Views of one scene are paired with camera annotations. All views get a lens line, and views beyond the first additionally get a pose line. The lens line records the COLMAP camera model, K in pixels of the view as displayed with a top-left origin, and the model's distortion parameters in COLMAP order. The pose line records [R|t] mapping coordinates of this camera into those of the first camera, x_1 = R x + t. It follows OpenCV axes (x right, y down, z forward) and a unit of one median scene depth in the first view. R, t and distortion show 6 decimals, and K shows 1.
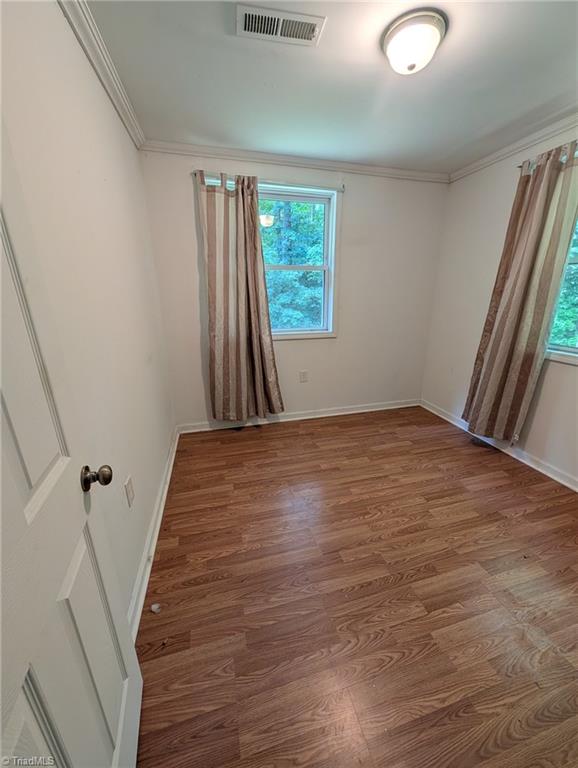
lens RADIAL K [[294.5, 0, 289.0], [0, 294.5, 384.0], [0, 0, 1]] dist [0.001205, 0.000093]
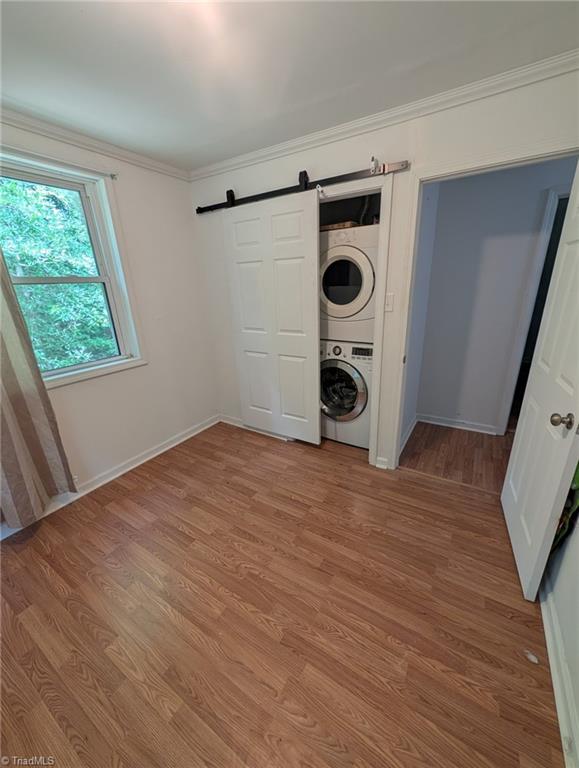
lens RADIAL K [[294.5, 0, 289.5], [0, 294.5, 384.0], [0, 0, 1]] dist [0.001205, 0.000093]
pose [[-0.685099, -0.202585, 0.699713, -0.286877], [0.262686, 0.827216, 0.496699, -0.397055], [-0.679438, 0.524093, -0.513508, 1.074493]]
